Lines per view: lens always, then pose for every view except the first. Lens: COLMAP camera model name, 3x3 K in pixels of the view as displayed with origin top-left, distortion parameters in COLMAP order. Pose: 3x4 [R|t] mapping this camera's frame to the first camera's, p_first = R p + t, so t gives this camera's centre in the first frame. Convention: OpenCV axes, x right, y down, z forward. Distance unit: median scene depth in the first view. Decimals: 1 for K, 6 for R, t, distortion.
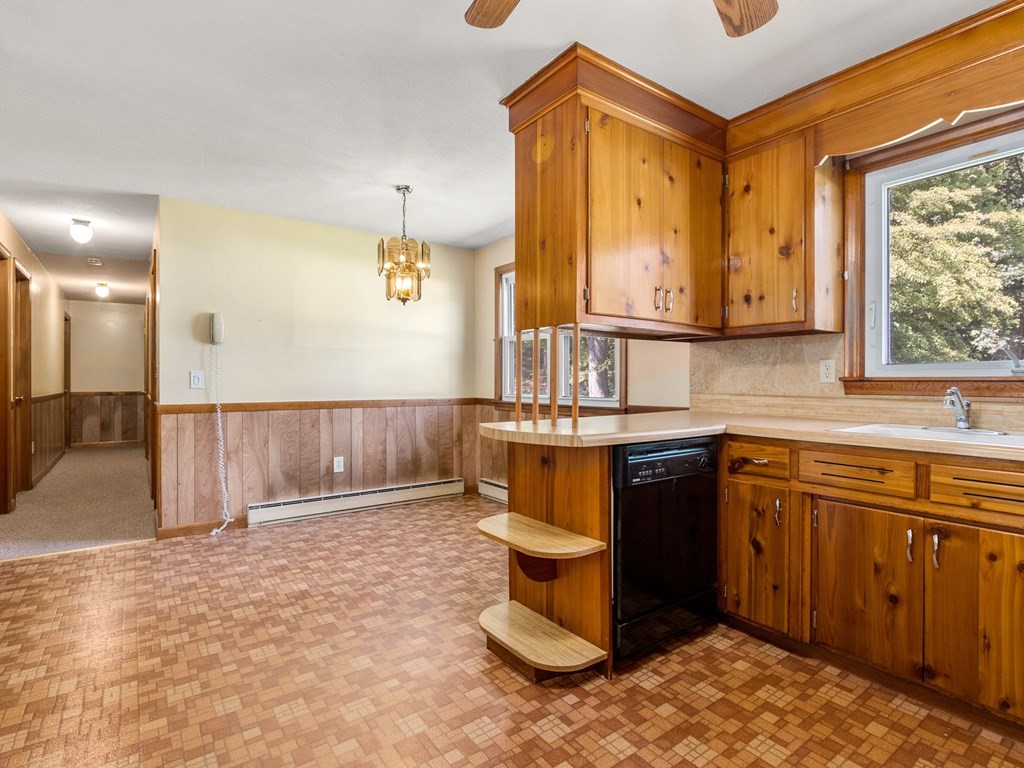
lens RADIAL K [[526.3, 0, 512.0], [0, 526.3, 384.0], [0, 0, 1]] dist [0.000555, 0.000919]
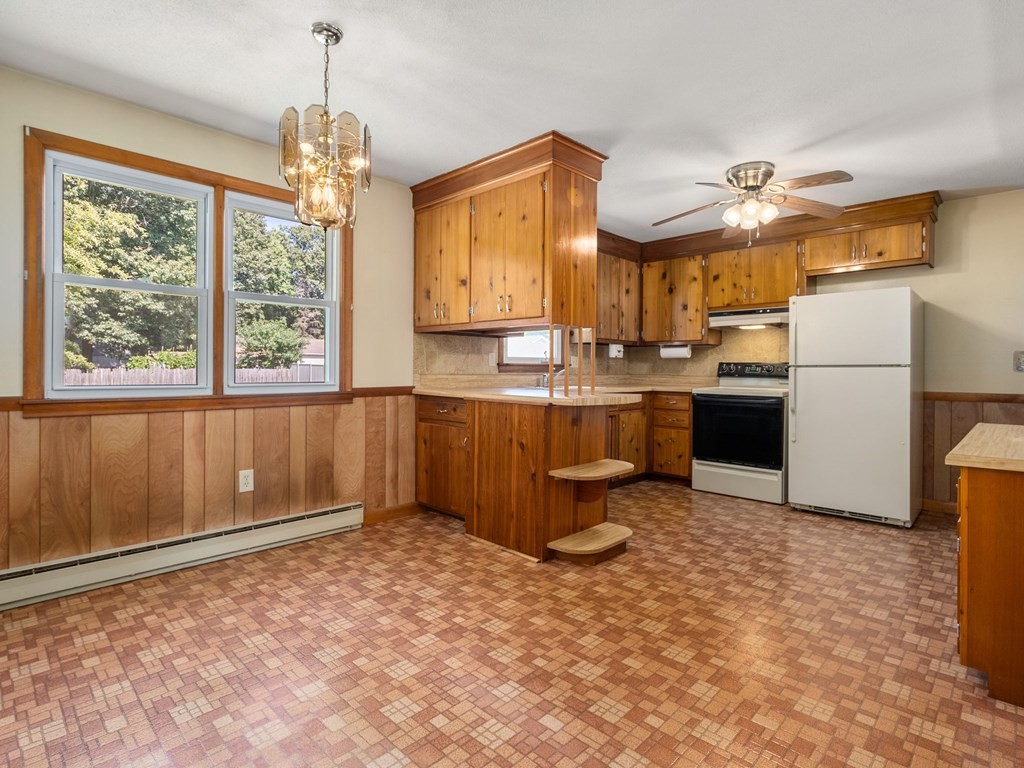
lens RADIAL K [[529.5, 0, 511.9], [0, 529.5, 374.3], [0, 0, 1]] dist [-0.002271, 0.001770]
pose [[-0.165334, -0.008804, 0.986198, -1.352758], [-0.000062, 0.999960, 0.008916, 0.010714], [-0.986238, 0.001413, -0.165328, 1.456034]]
